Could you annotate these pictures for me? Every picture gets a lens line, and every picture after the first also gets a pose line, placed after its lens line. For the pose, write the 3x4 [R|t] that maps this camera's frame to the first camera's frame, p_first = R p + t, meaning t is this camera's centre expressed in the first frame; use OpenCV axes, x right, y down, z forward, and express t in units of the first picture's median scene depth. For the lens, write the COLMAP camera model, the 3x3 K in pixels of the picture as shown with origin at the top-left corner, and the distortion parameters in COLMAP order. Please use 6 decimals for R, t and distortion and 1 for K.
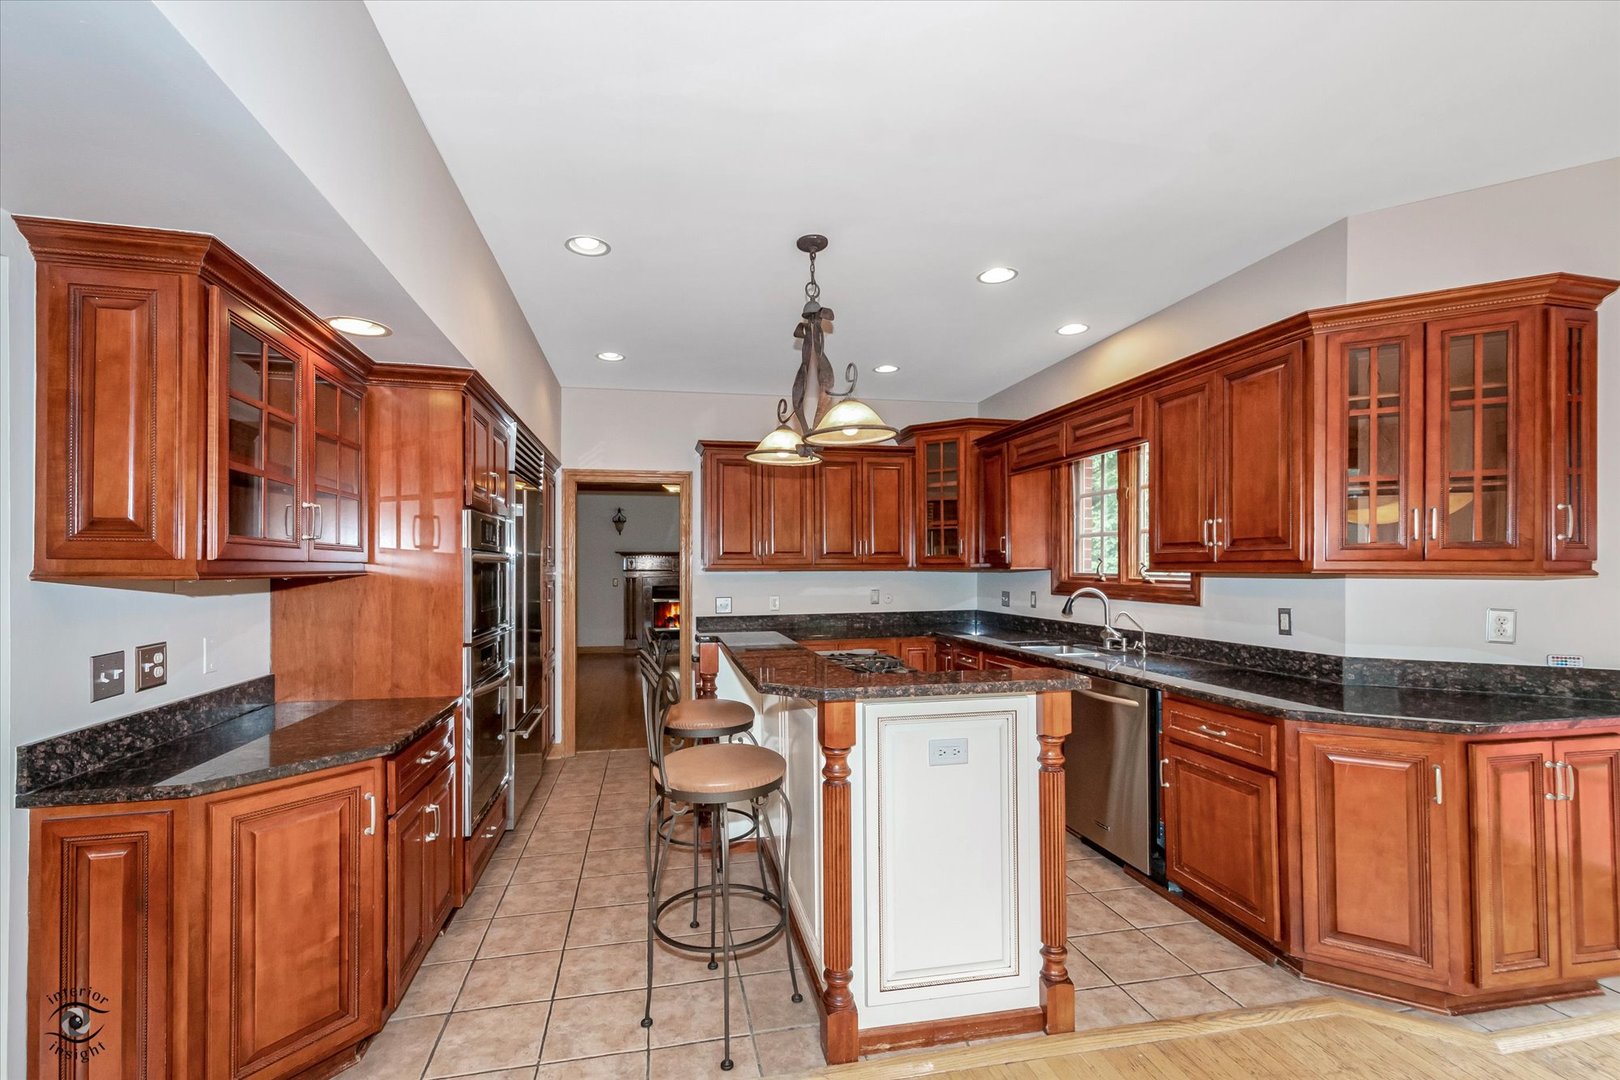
lens RADIAL K [[728.9, 0, 808.9], [0, 728.9, 565.0], [0, 0, 1]] dist [0.003643, 0.000575]
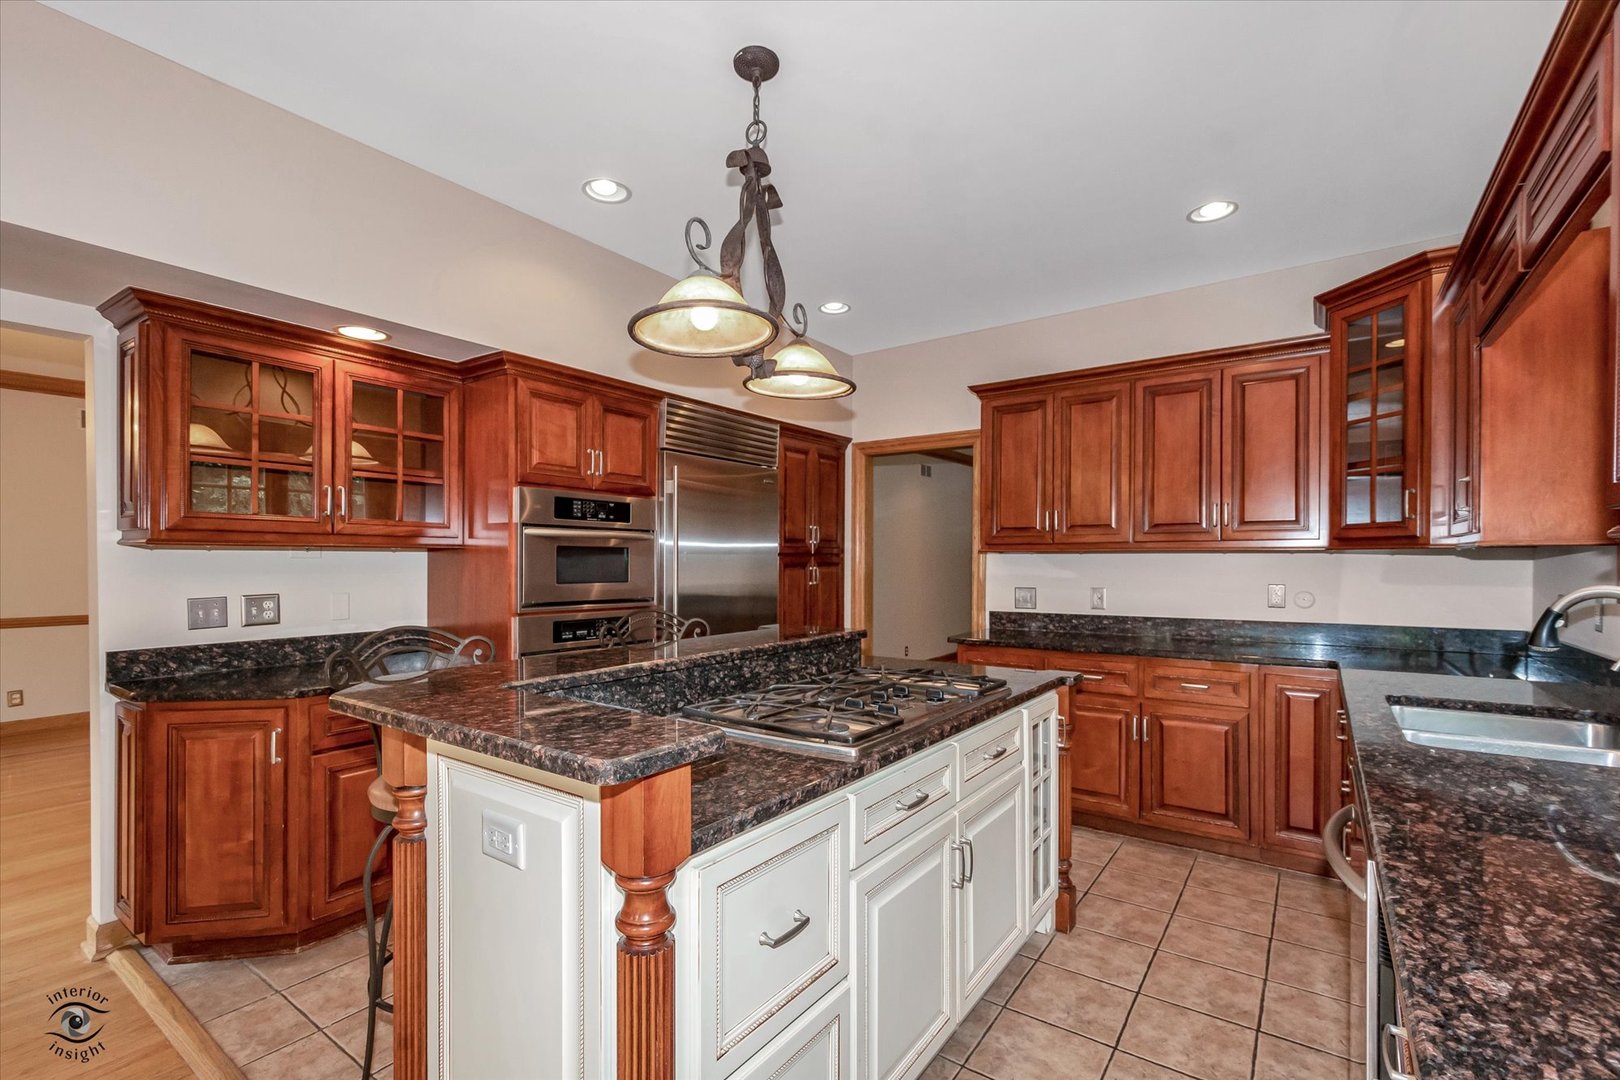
lens RADIAL K [[716.4, 0, 794.6], [0, 716.4, 562.8], [0, 0, 1]] dist [0.001569, 0.000083]
pose [[0.657243, 0.006500, -0.753651, 0.597008], [-0.000742, 0.999968, 0.007978, 0.026370], [0.753678, -0.004684, 0.657227, 0.639569]]
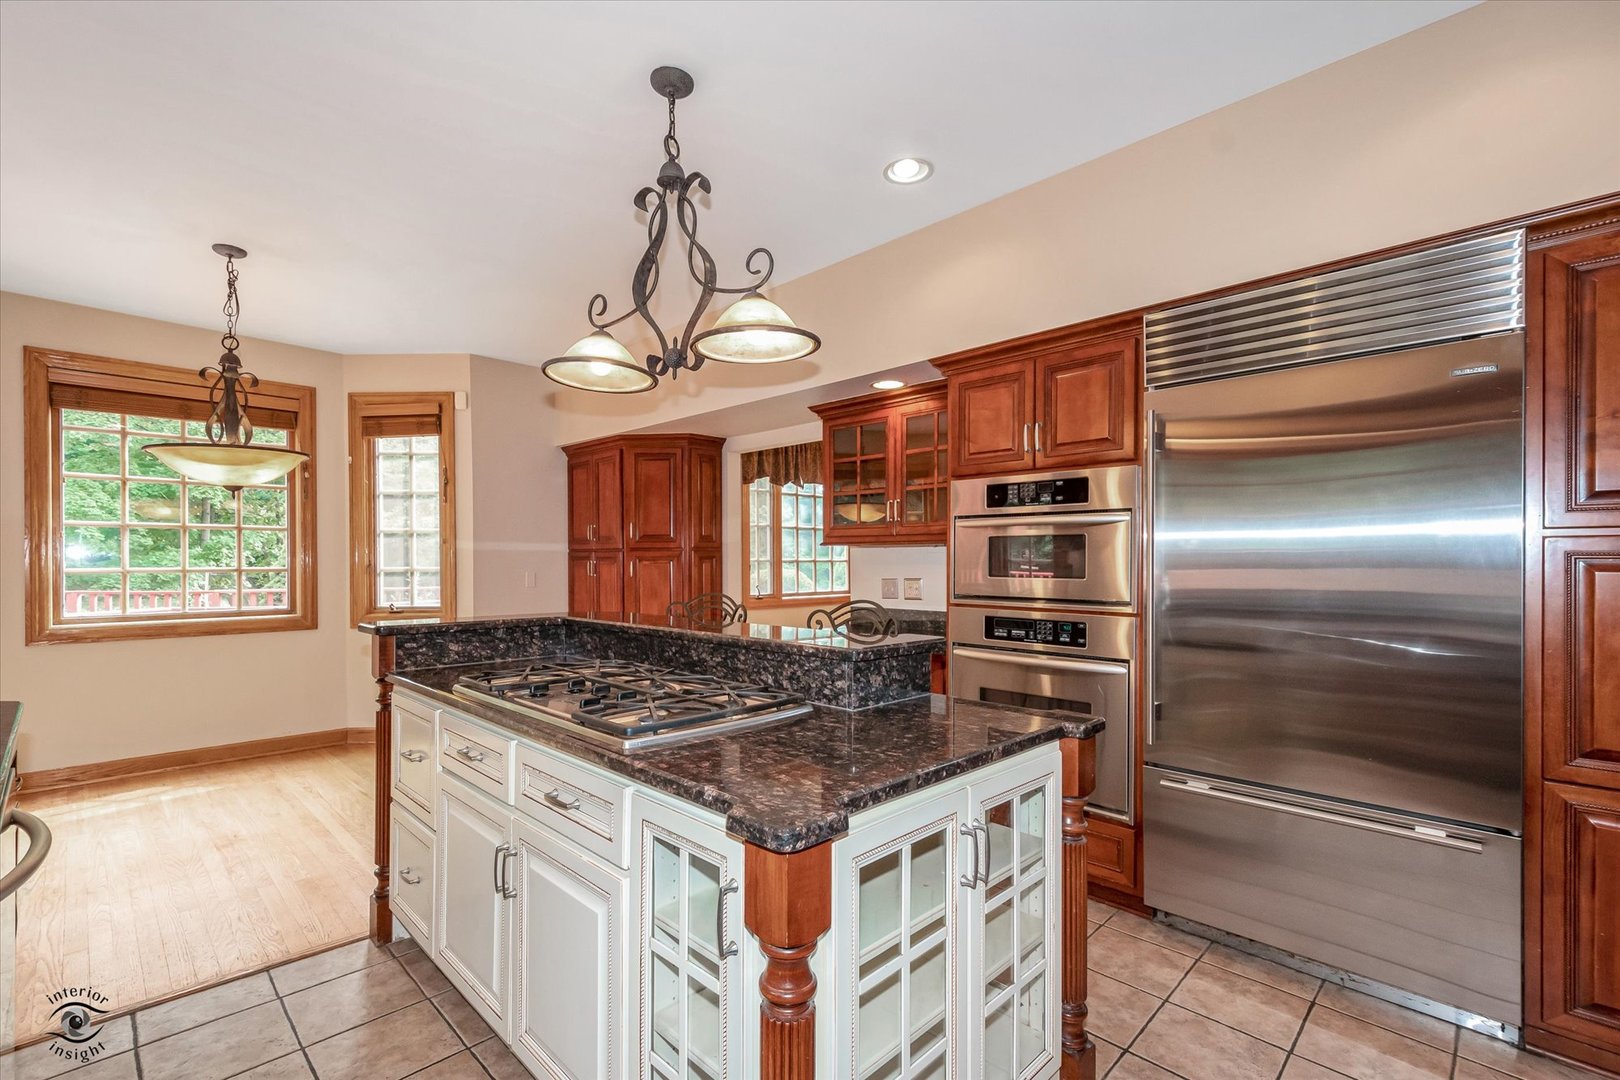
lens RADIAL K [[716.4, 0, 795.3], [0, 716.4, 565.2], [0, 0, 1]] dist [0.001569, 0.000083]
pose [[-0.843016, 0.005822, -0.537858, 0.324435], [0.003641, 0.999980, 0.005118, 0.045101], [0.537877, 0.002356, -0.843020, 1.837105]]
